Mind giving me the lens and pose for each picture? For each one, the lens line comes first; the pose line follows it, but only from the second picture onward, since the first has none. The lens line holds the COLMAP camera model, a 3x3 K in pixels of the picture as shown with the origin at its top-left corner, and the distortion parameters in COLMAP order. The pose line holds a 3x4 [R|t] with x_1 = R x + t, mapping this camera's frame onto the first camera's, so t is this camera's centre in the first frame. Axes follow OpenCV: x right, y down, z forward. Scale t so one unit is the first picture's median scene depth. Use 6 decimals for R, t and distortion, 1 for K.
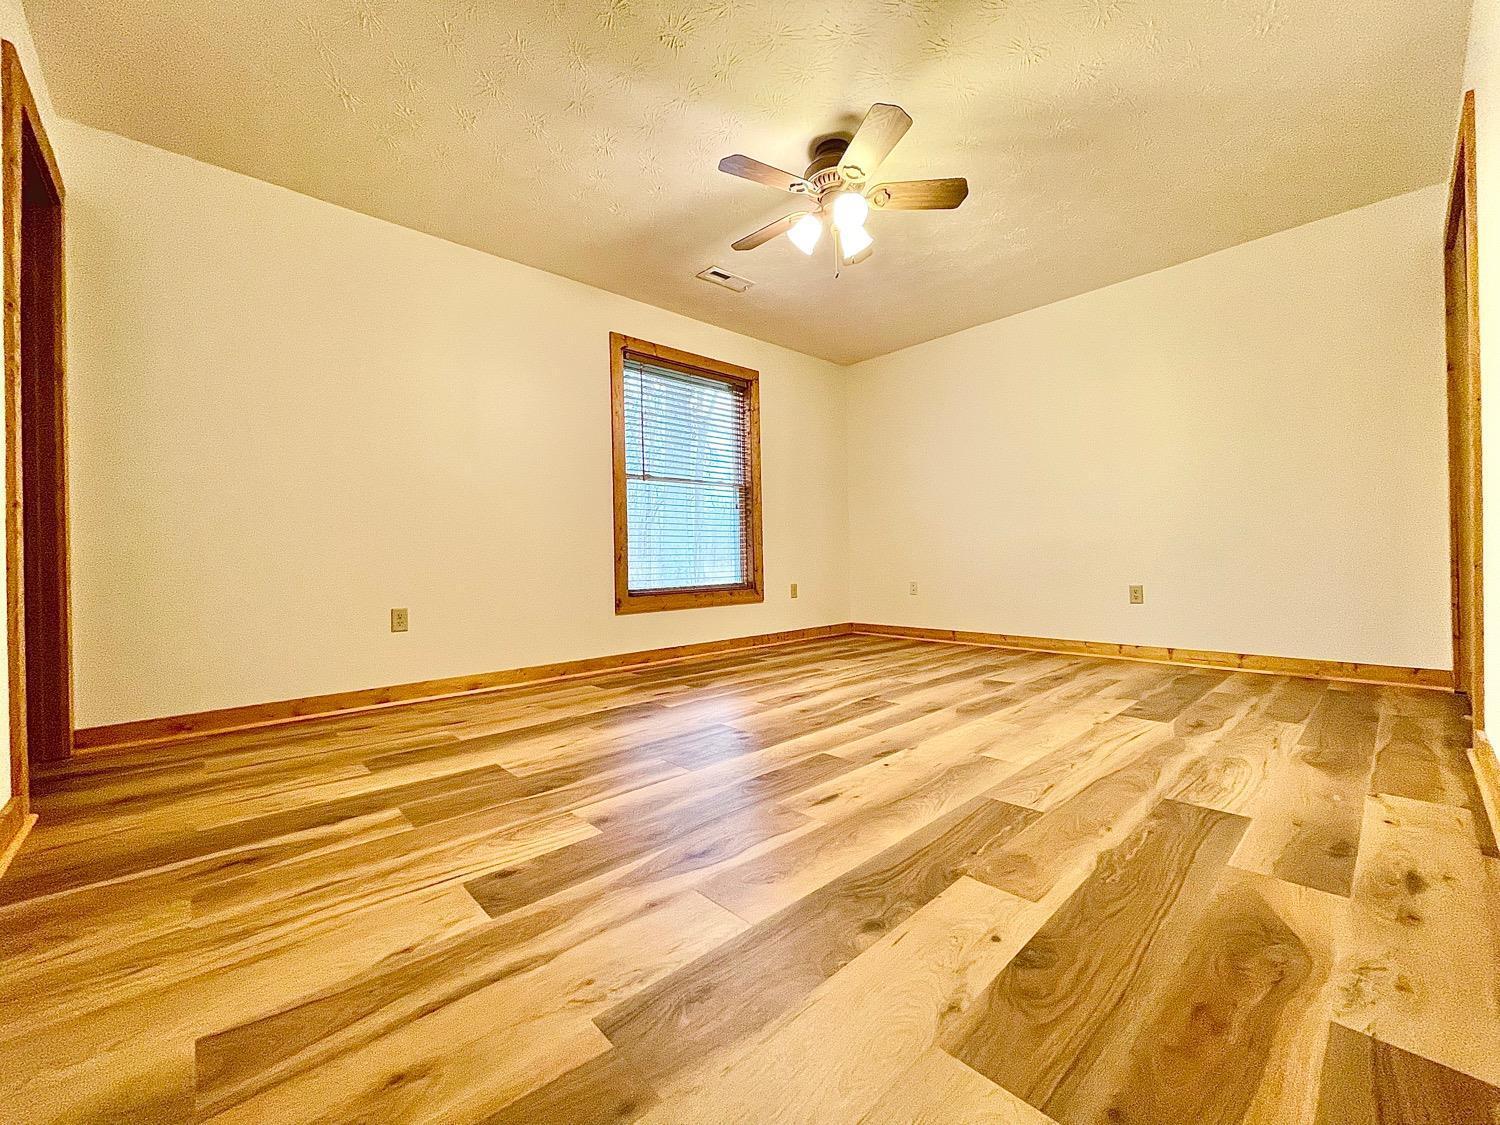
lens RADIAL K [[601.6, 0, 750.5], [0, 601.6, 563.1], [0, 0, 1]] dist [-0.000578, 0.000005]
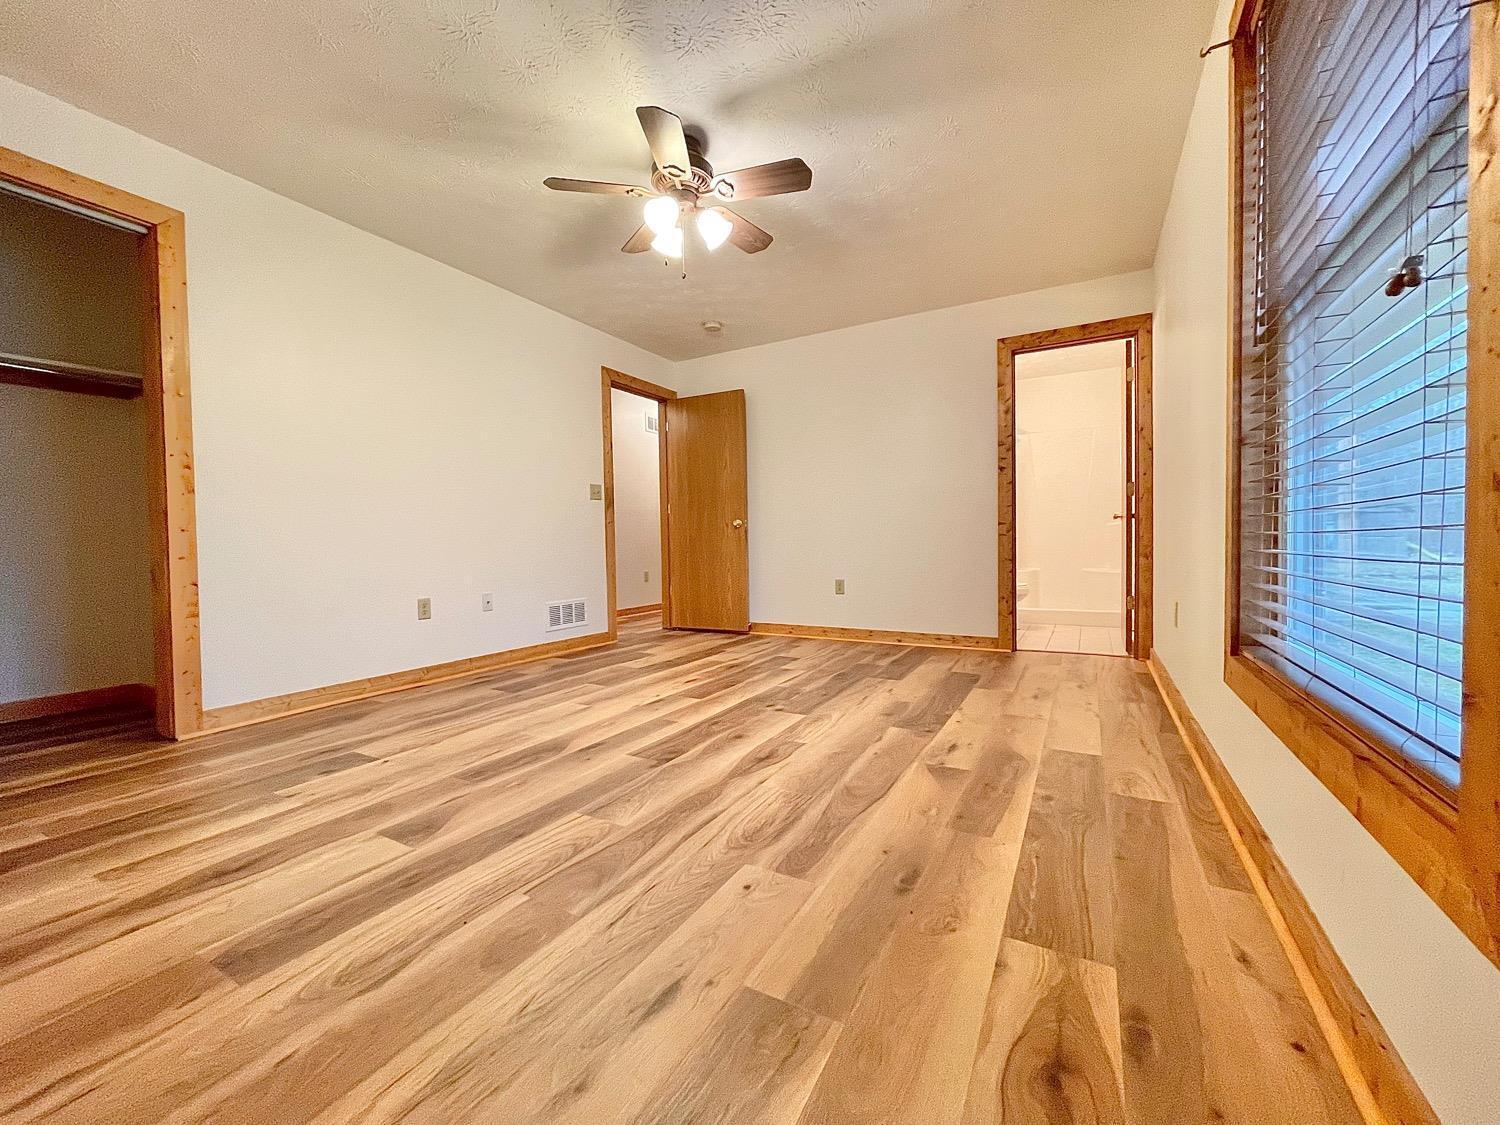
lens RADIAL K [[601.6, 0, 753.4], [0, 601.6, 562.1], [0, 0, 1]] dist [-0.000578, 0.000005]
pose [[-0.950905, 0.039153, -0.306996, 0.373257], [0.029891, 0.998947, 0.034814, -0.044082], [0.308035, 0.023928, -0.951074, 2.081234]]
